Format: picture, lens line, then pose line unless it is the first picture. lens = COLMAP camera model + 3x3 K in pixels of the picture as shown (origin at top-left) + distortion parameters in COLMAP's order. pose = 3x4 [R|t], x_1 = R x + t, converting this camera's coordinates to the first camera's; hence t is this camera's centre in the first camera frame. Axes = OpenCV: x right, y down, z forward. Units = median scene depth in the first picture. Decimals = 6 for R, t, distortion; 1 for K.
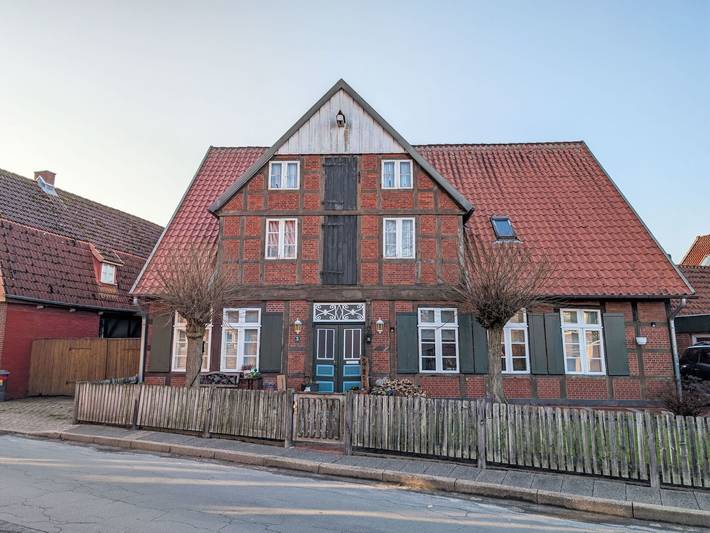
lens RADIAL K [[499.1, 0, 355.0], [0, 499.1, 266.5], [0, 0, 1]] dist [0.011359, -0.002583]
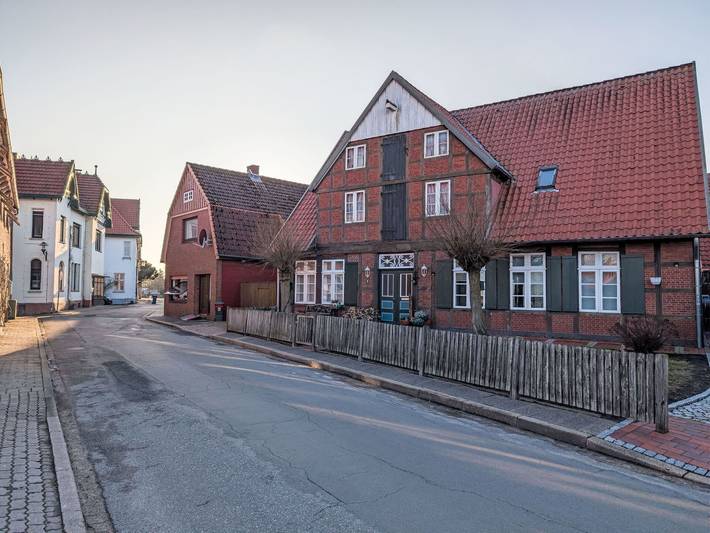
lens RADIAL K [[499.1, 0, 355.0], [0, 499.1, 266.5], [0, 0, 1]] dist [0.011359, -0.002583]
pose [[0.865099, -0.021227, -0.501152, 0.517863], [0.076224, 0.993064, 0.089516, -0.016880], [0.495776, -0.115640, 0.860717, -0.160443]]
